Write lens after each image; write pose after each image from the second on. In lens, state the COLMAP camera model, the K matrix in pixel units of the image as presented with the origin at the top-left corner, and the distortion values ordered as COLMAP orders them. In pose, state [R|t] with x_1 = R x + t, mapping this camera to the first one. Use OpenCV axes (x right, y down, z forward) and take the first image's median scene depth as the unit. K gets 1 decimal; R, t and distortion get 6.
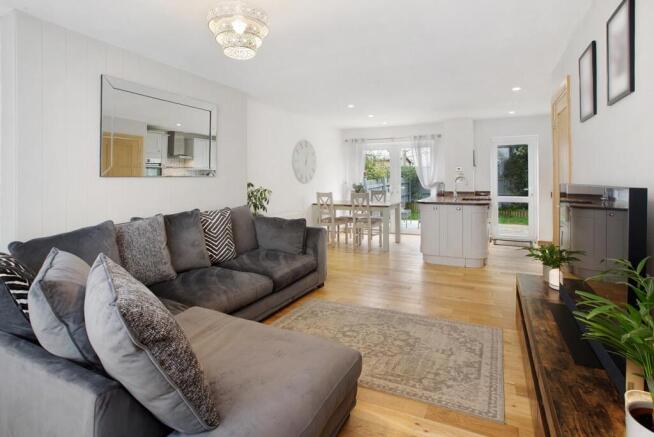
lens RADIAL K [[332.1, 0, 329.6], [0, 332.1, 219.2], [0, 0, 1]] dist [0.001875, 0.001033]
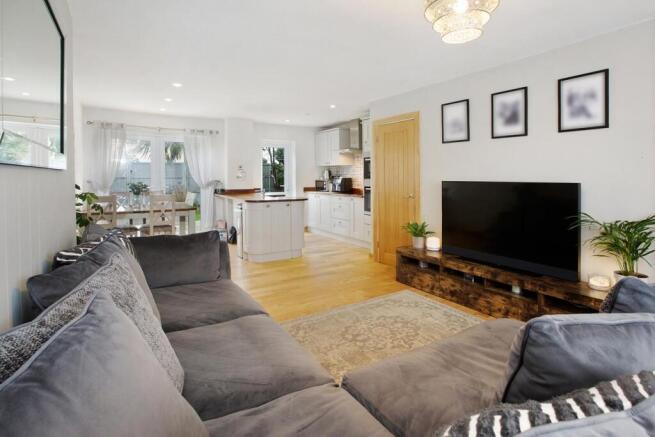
lens RADIAL K [[332.6, 0, 329.6], [0, 332.6, 217.6], [0, 0, 1]] dist [0.001875, 0.001033]
pose [[0.528419, -0.103760, 0.842619, -0.804212], [0.096417, 0.993417, 0.061864, -0.083704], [-0.843491, 0.048553, 0.534945, 0.543871]]
